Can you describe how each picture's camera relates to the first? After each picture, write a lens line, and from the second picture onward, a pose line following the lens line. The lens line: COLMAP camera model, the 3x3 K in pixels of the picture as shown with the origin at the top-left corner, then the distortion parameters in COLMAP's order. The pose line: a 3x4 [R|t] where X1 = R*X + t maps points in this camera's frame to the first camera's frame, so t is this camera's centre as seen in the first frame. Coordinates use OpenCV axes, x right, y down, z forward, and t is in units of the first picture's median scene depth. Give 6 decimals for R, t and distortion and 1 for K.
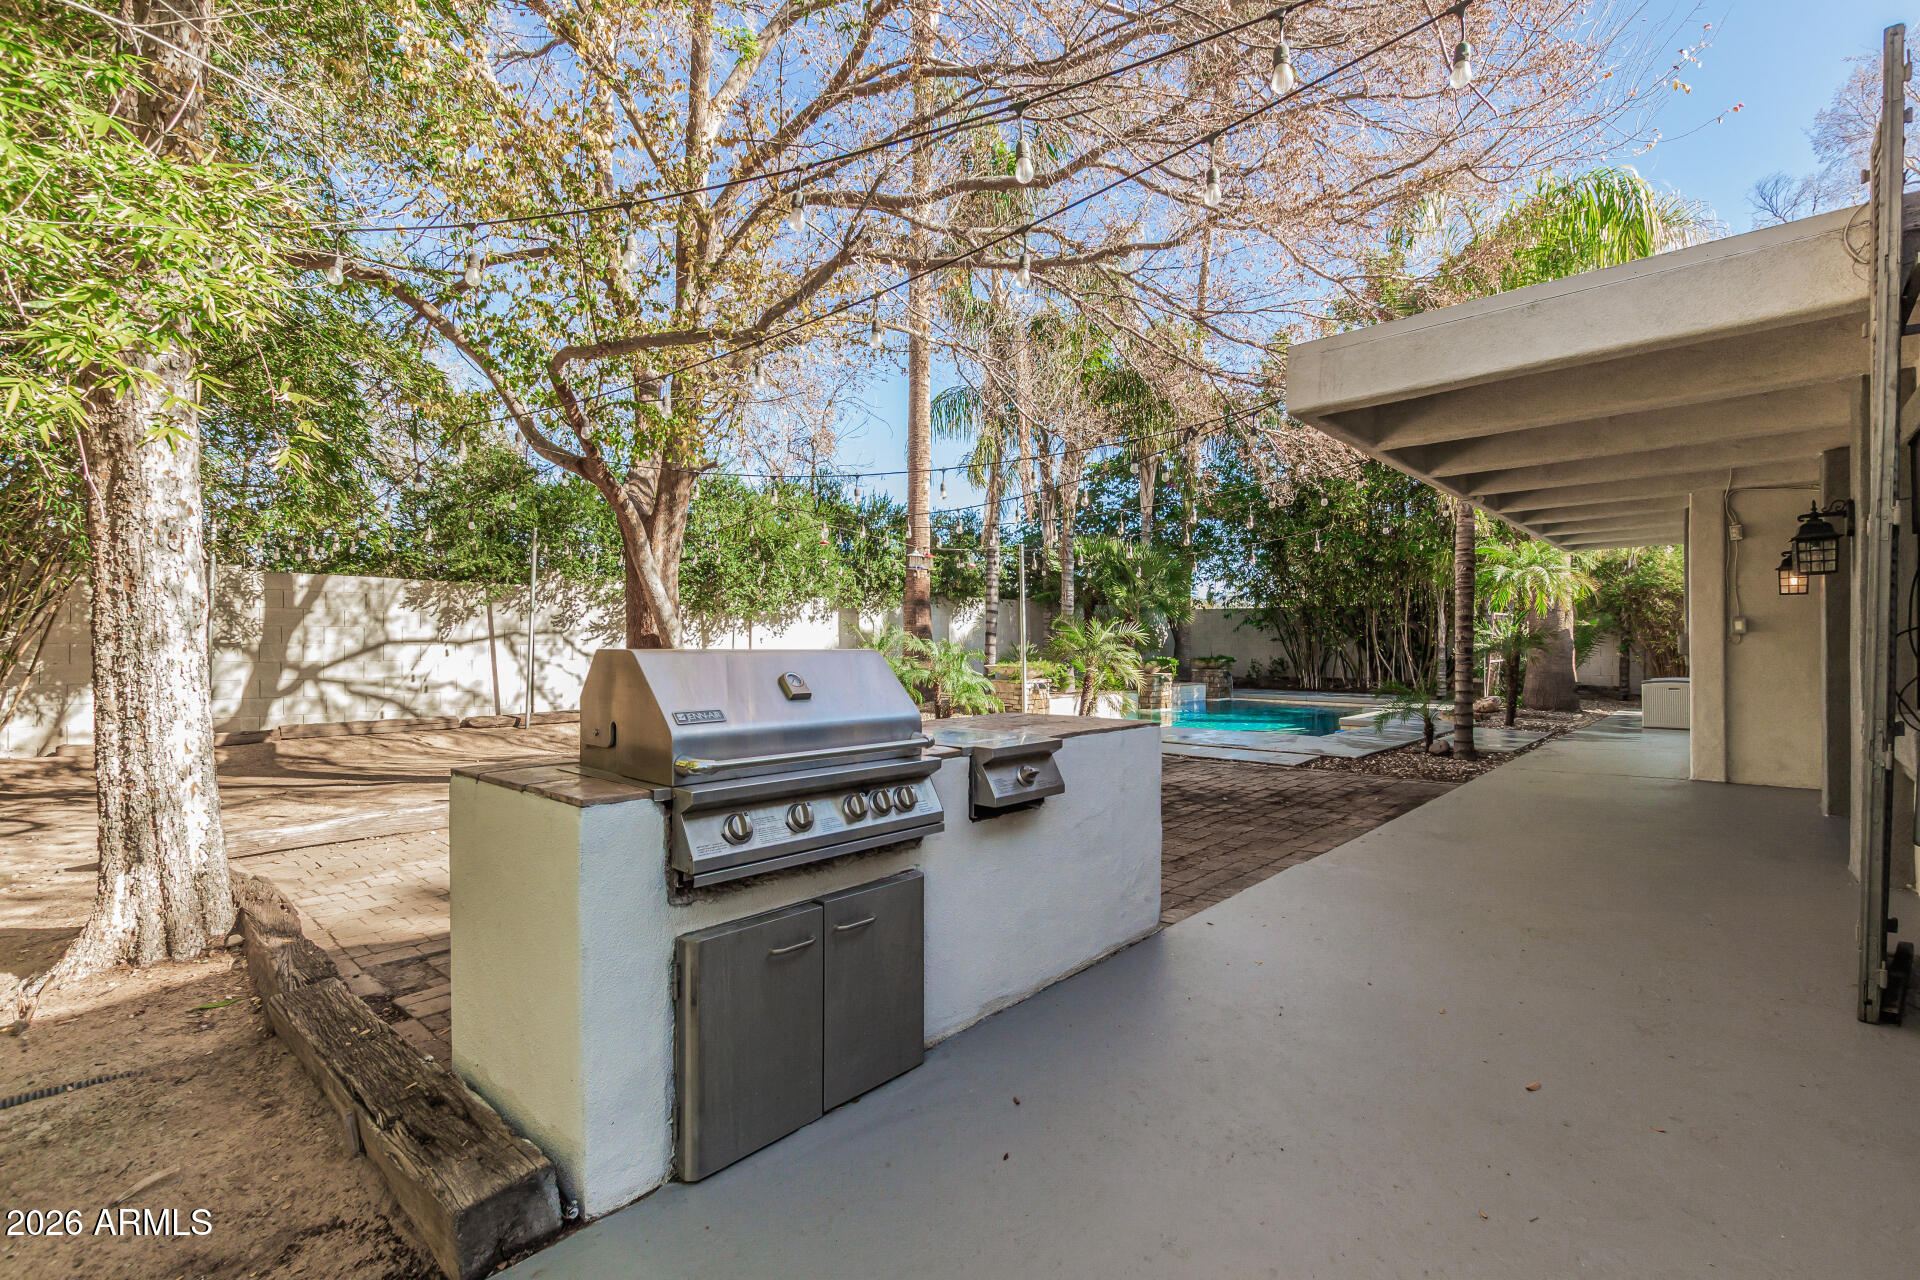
lens RADIAL K [[882.3, 0, 964.4], [0, 882.3, 645.4], [0, 0, 1]] dist [0.010708, 0.000026]
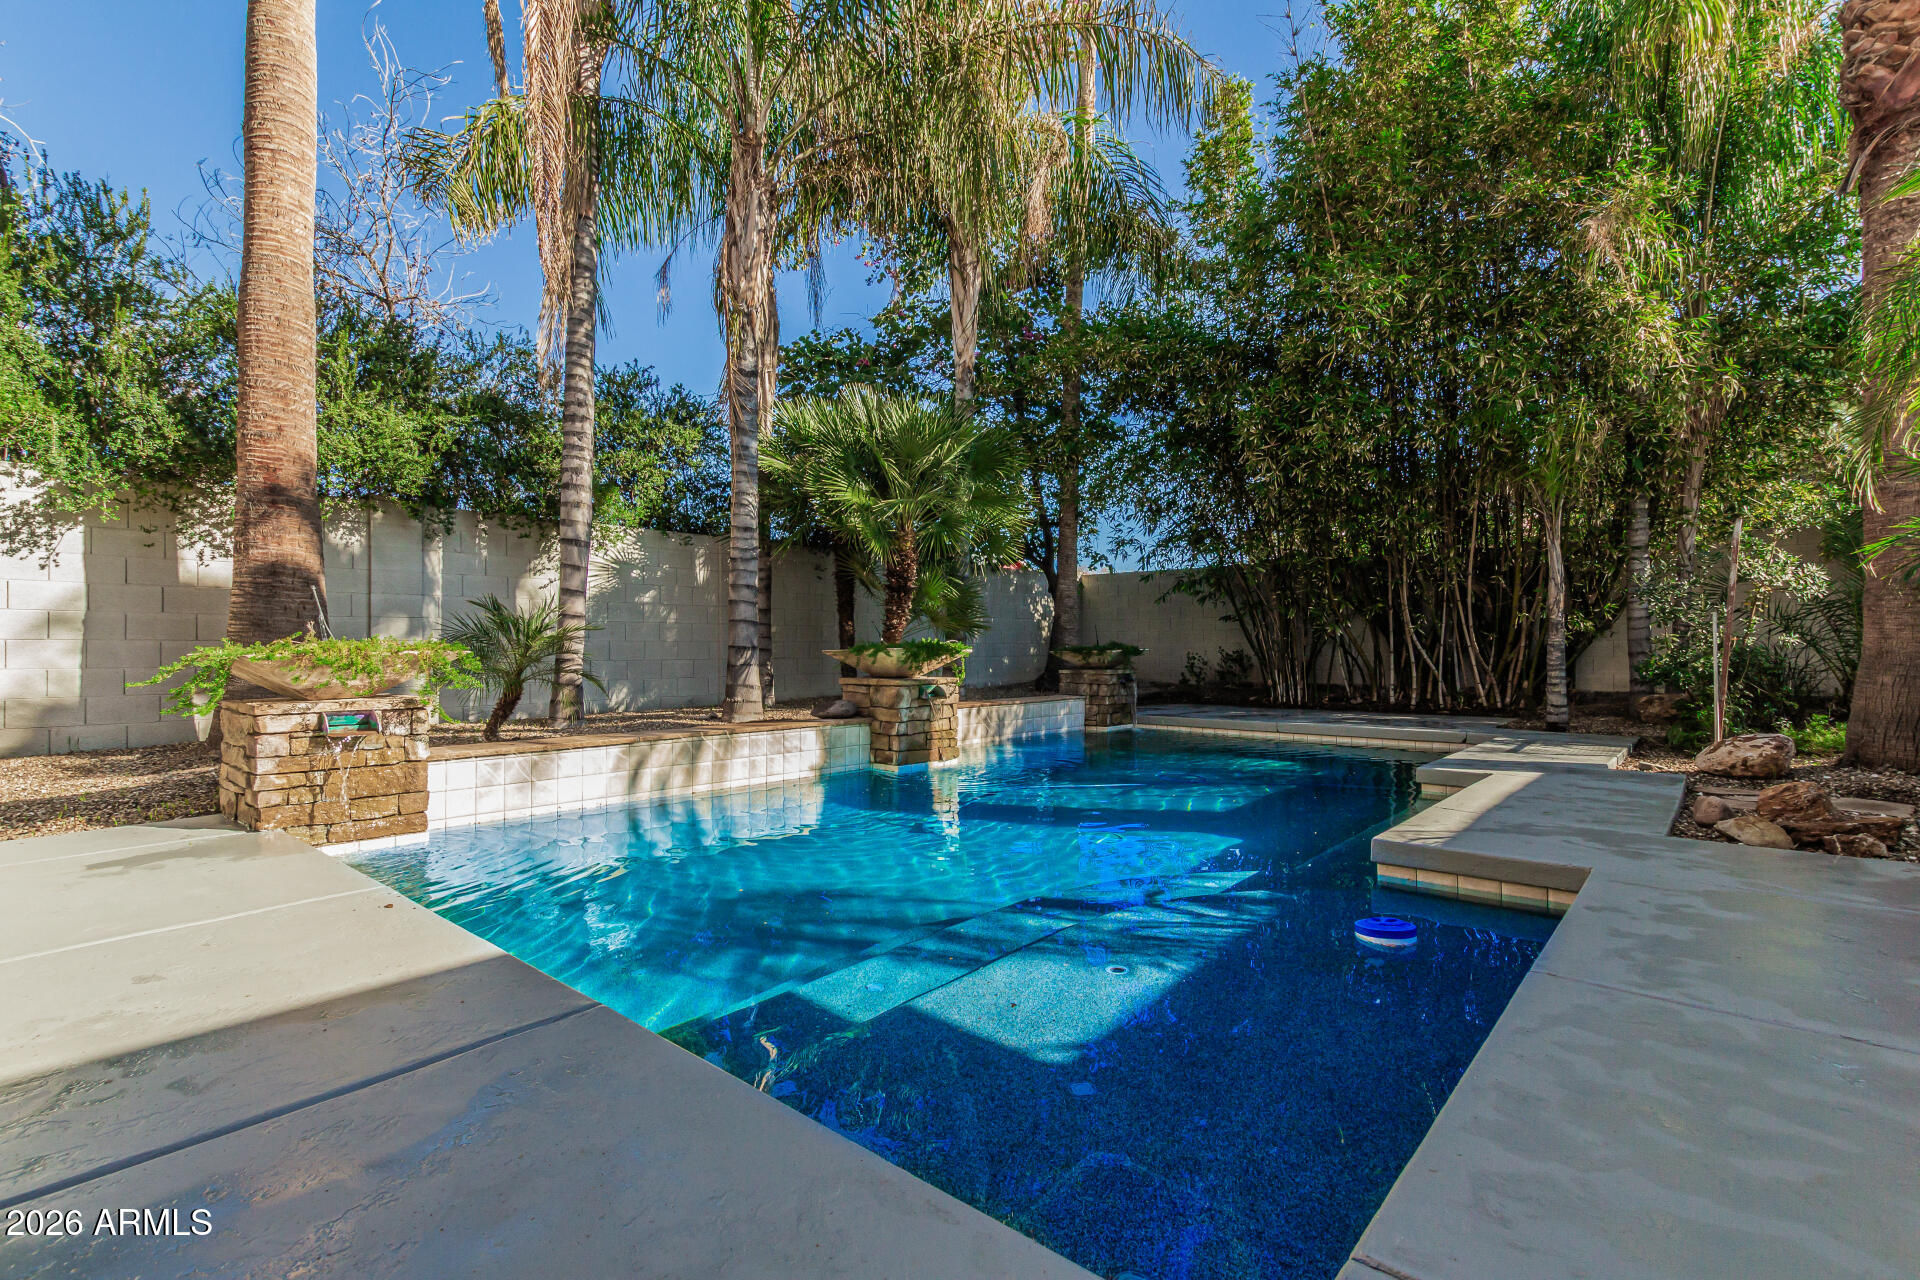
lens RADIAL K [[882.3, 0, 954.8], [0, 882.3, 644.4], [0, 0, 1]] dist [0.010708, 0.000026]
pose [[0.999968, -0.007949, 0.000275, 0.186679], [0.007951, 0.999933, -0.008468, 0.014939], [-0.000208, 0.008470, 0.999964, 0.456251]]
